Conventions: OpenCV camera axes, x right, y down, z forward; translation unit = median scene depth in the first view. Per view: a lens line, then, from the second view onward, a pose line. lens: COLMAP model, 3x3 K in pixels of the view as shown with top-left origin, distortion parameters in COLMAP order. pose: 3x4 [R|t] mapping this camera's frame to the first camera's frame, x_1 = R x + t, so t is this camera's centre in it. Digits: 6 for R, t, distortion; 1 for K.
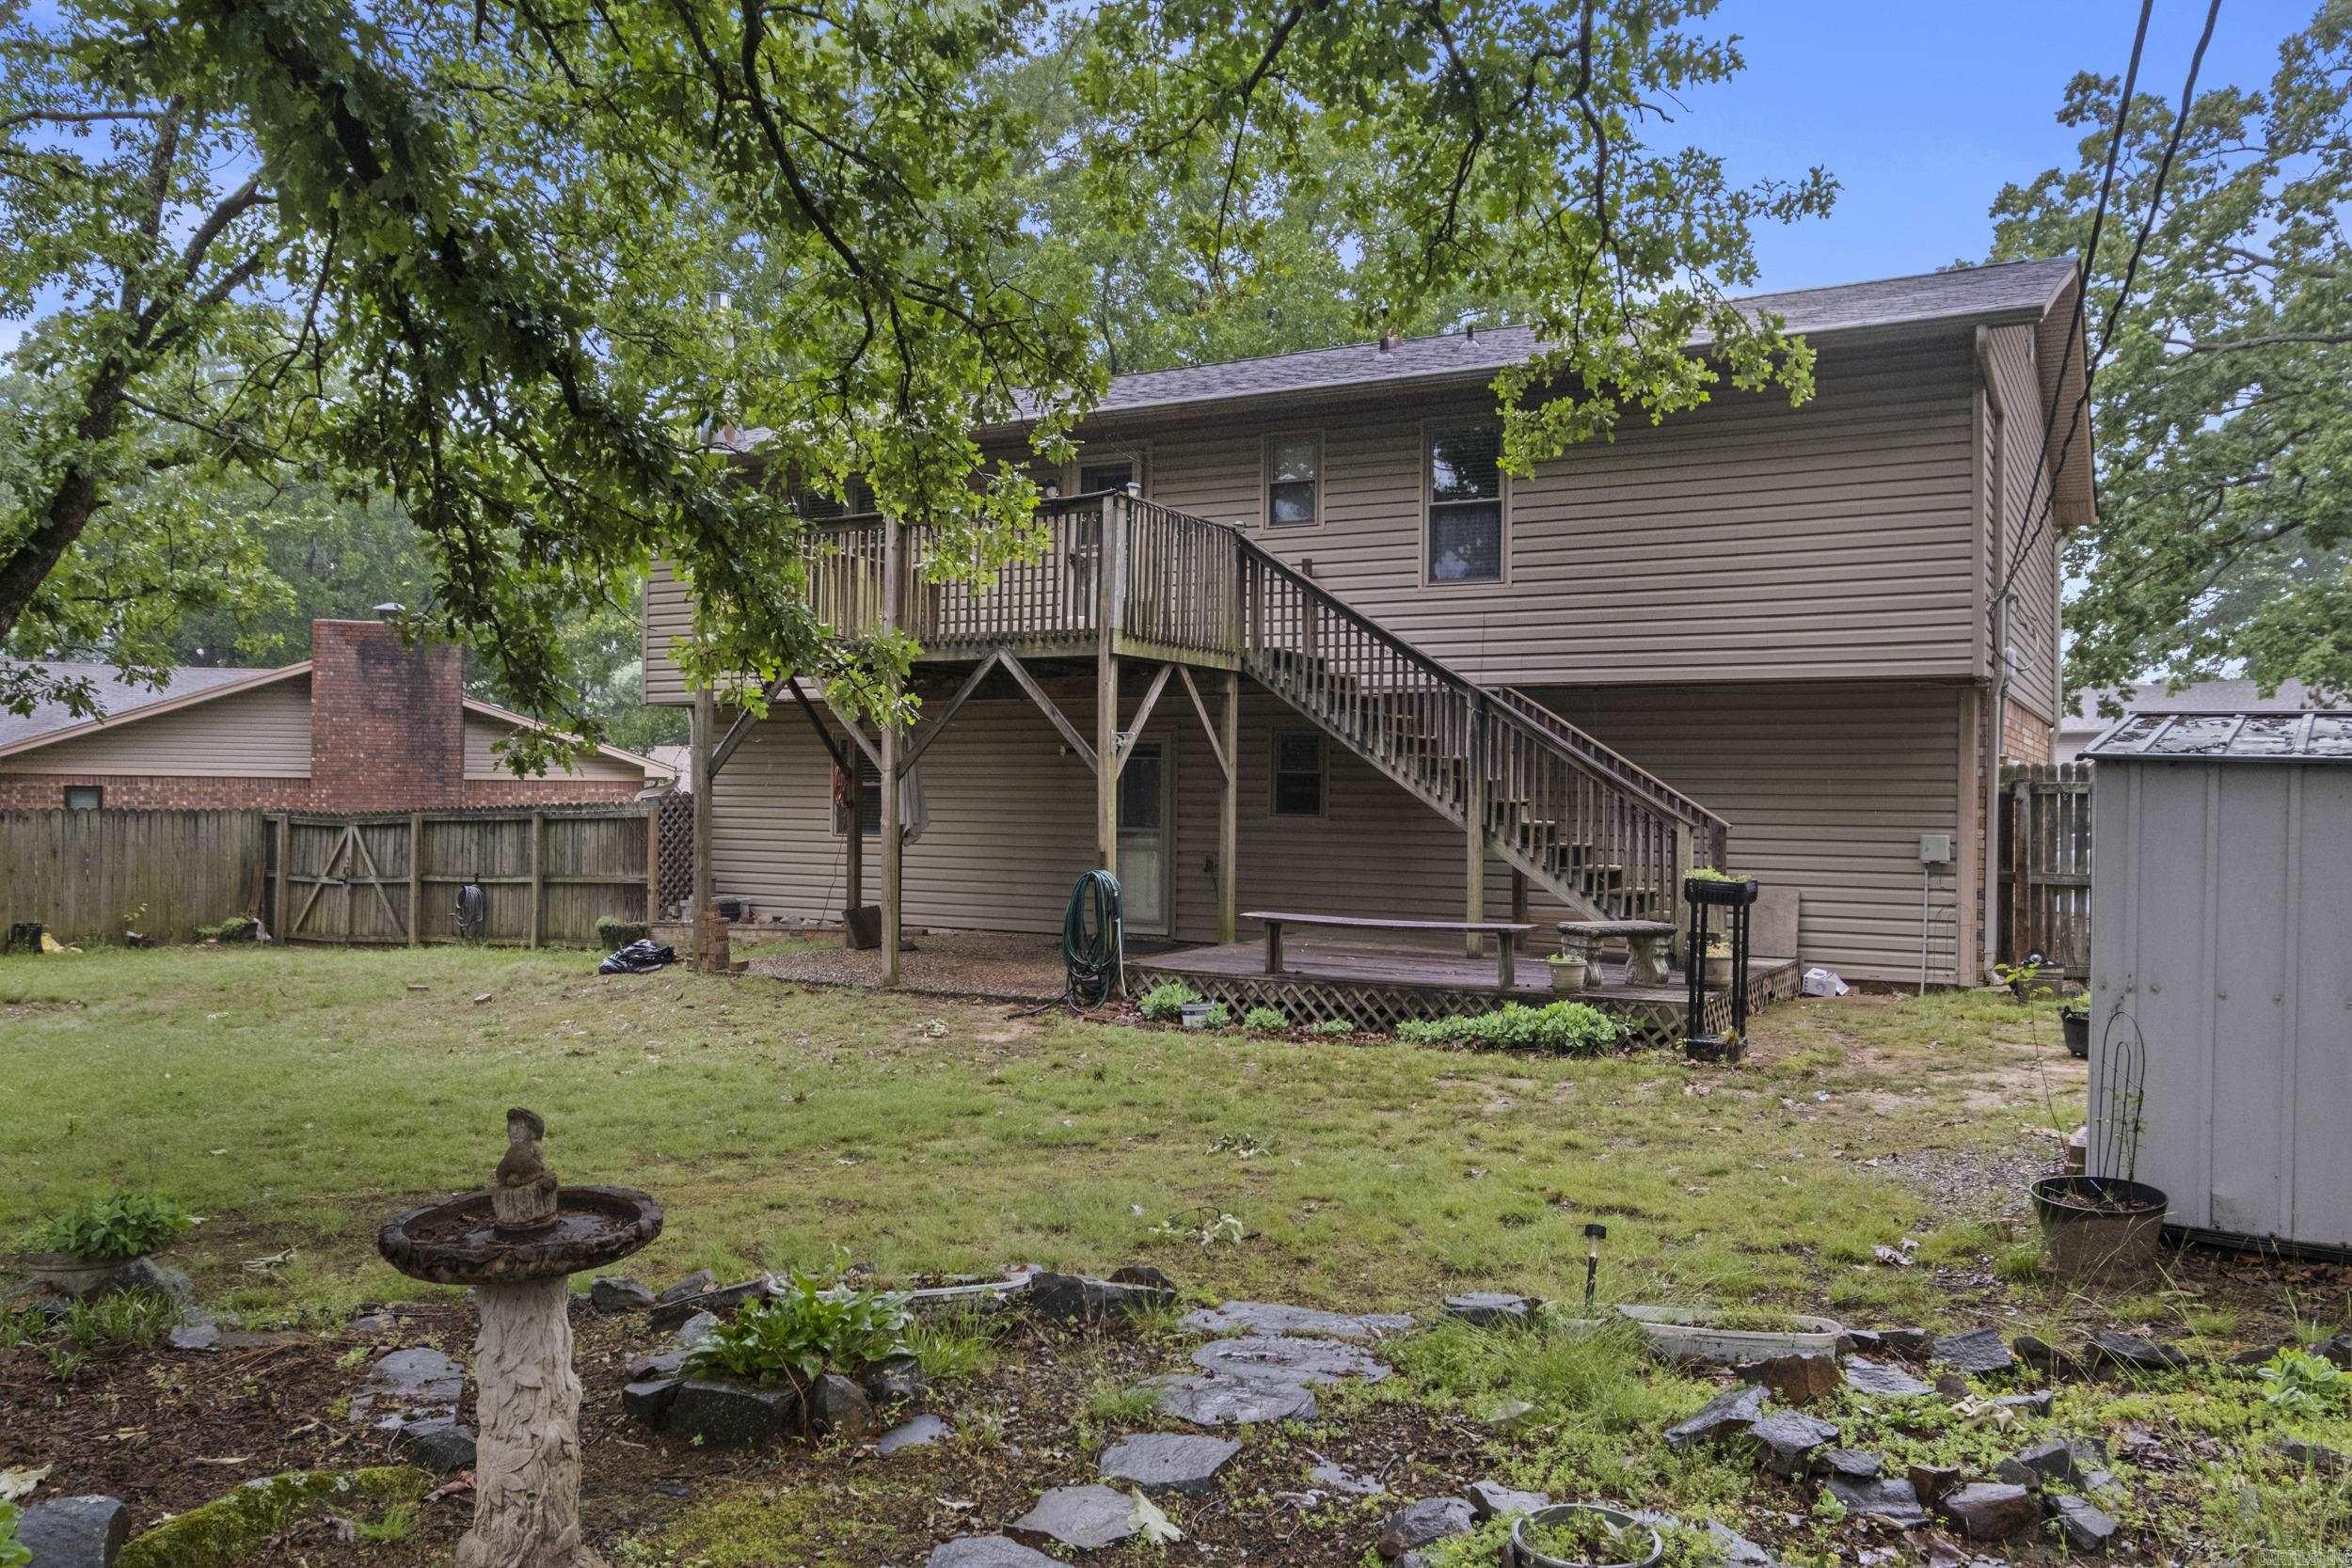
lens RADIAL K [[1744.8, 0, 1170.7], [0, 1744.8, 785.3], [0, 0, 1]] dist [0.013357, 0.002738]
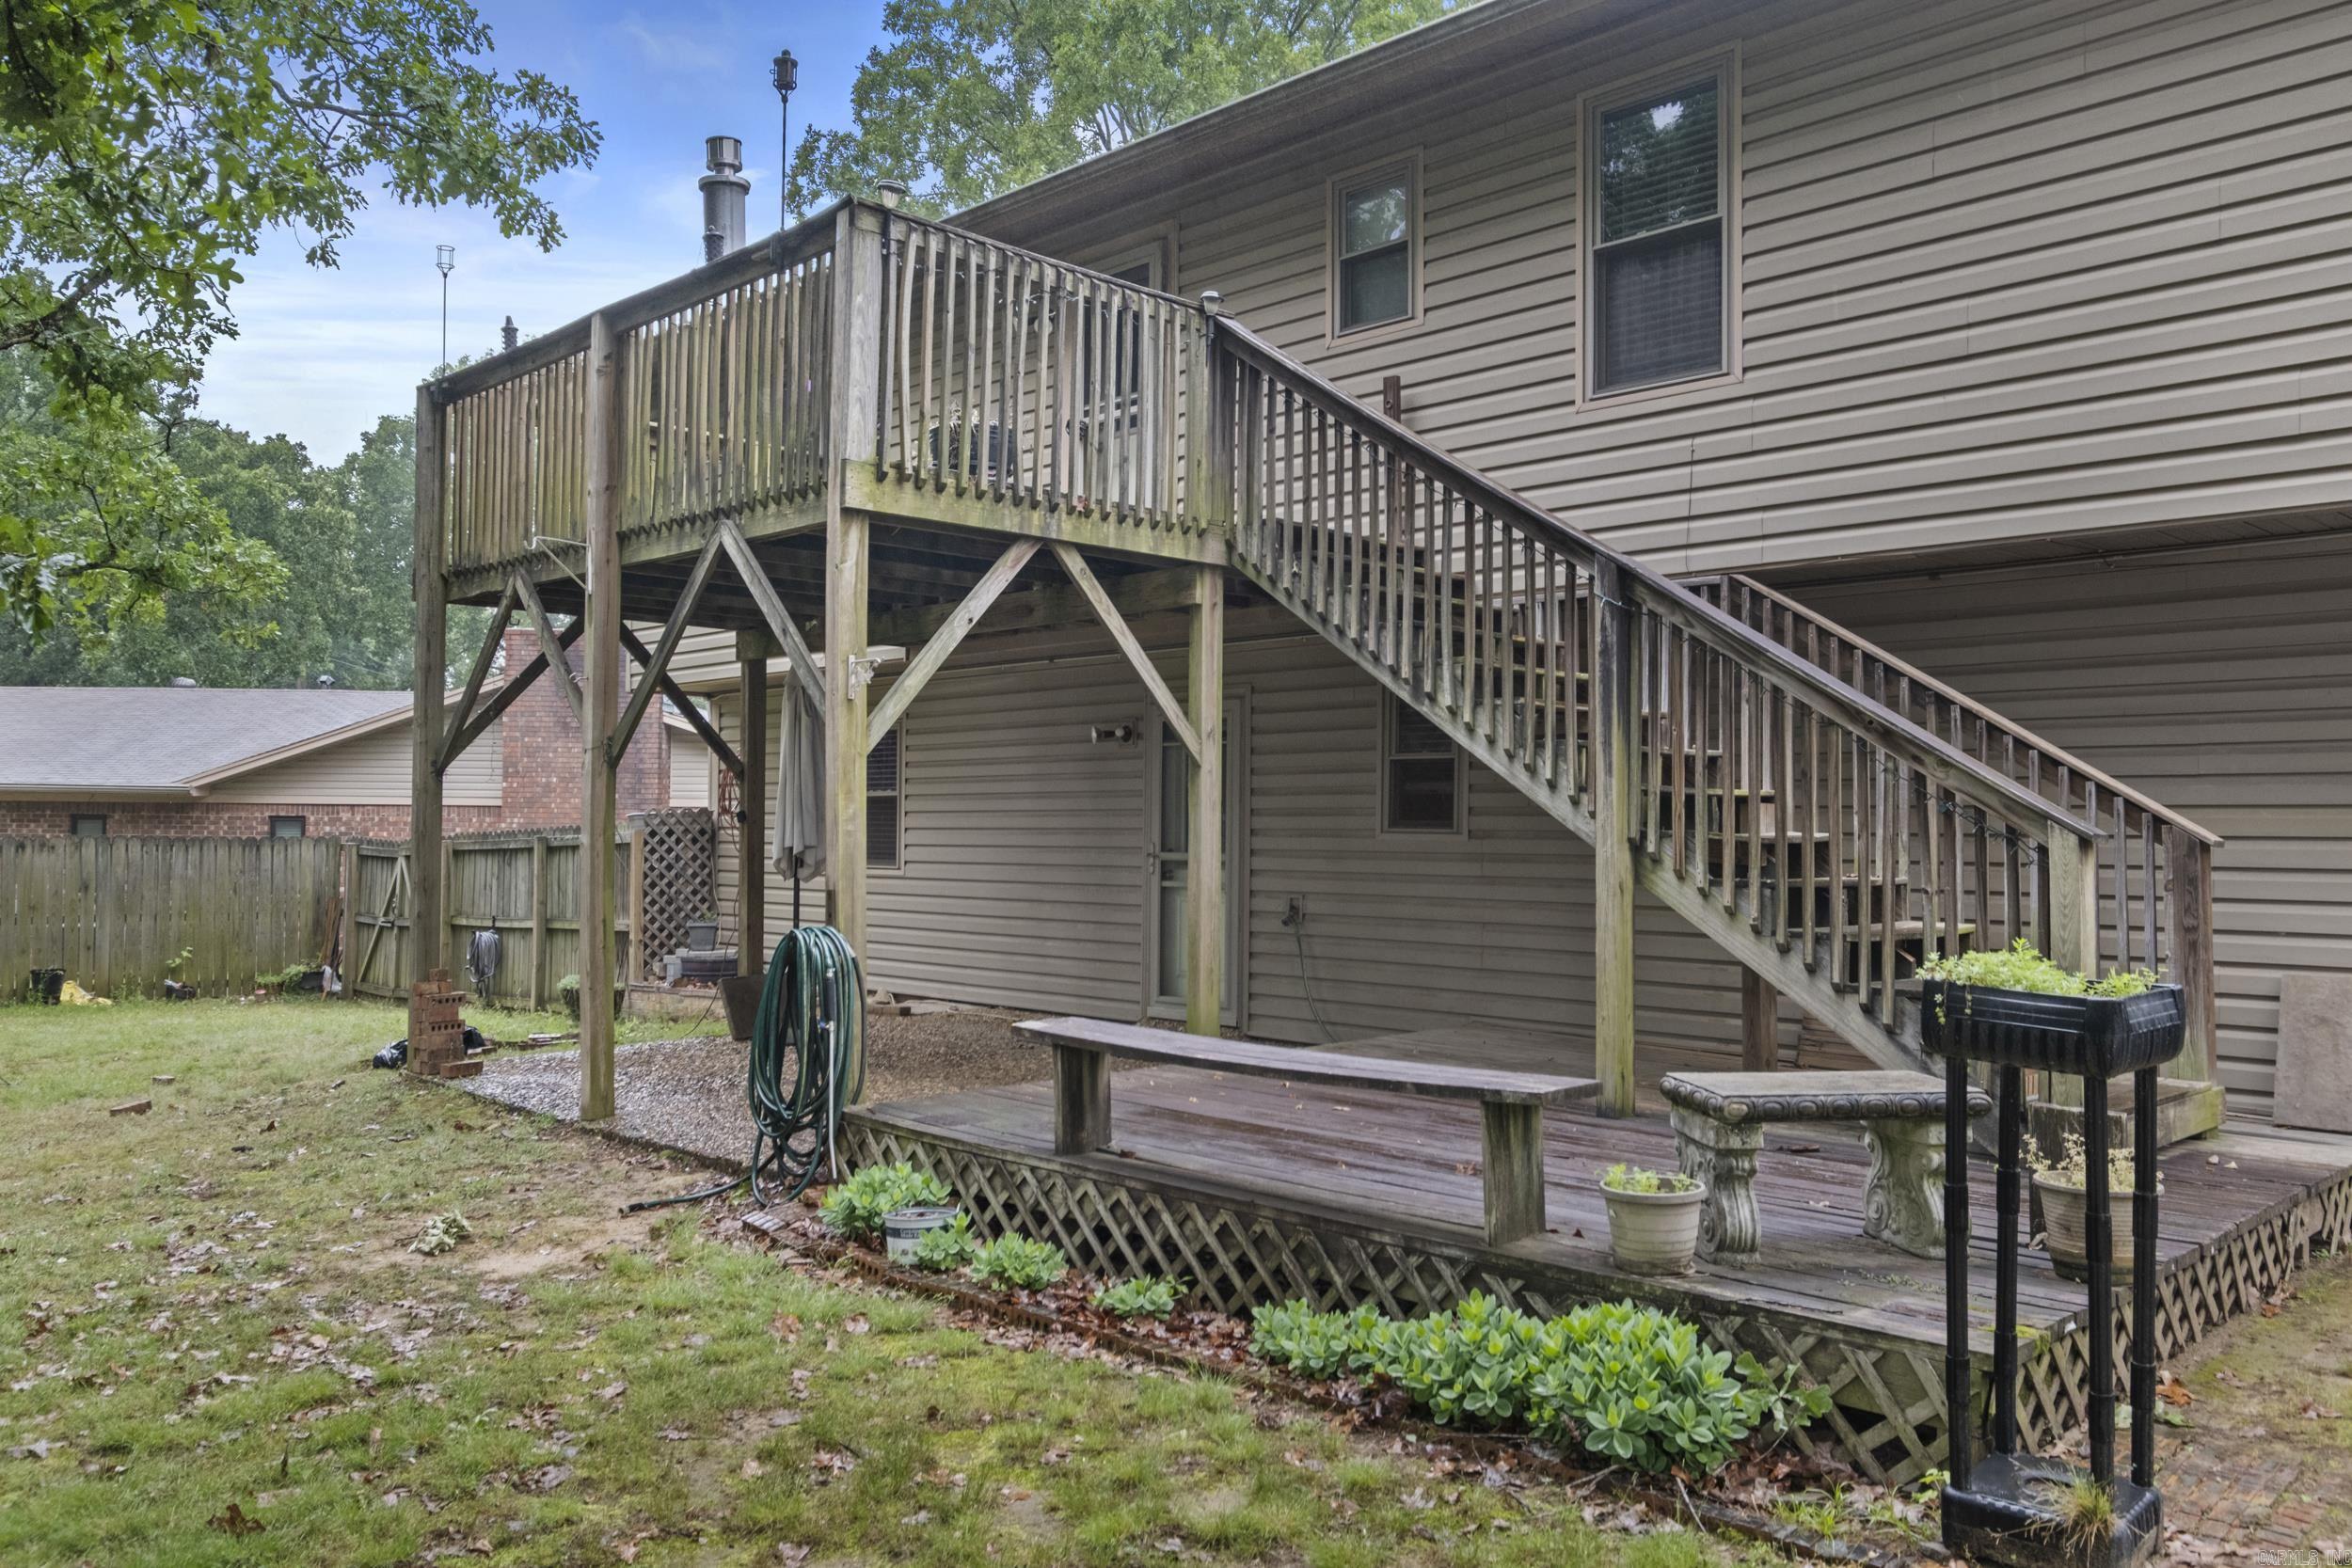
lens RADIAL K [[1744.8, 0, 1182.2], [0, 1744.8, 784.9], [0, 0, 1]] dist [0.013357, 0.002738]
pose [[0.960644, -0.012564, -0.277500, 0.191057], [0.006207, 0.999698, -0.023774, 0.018454], [0.277715, 0.021116, 0.960432, 0.493448]]
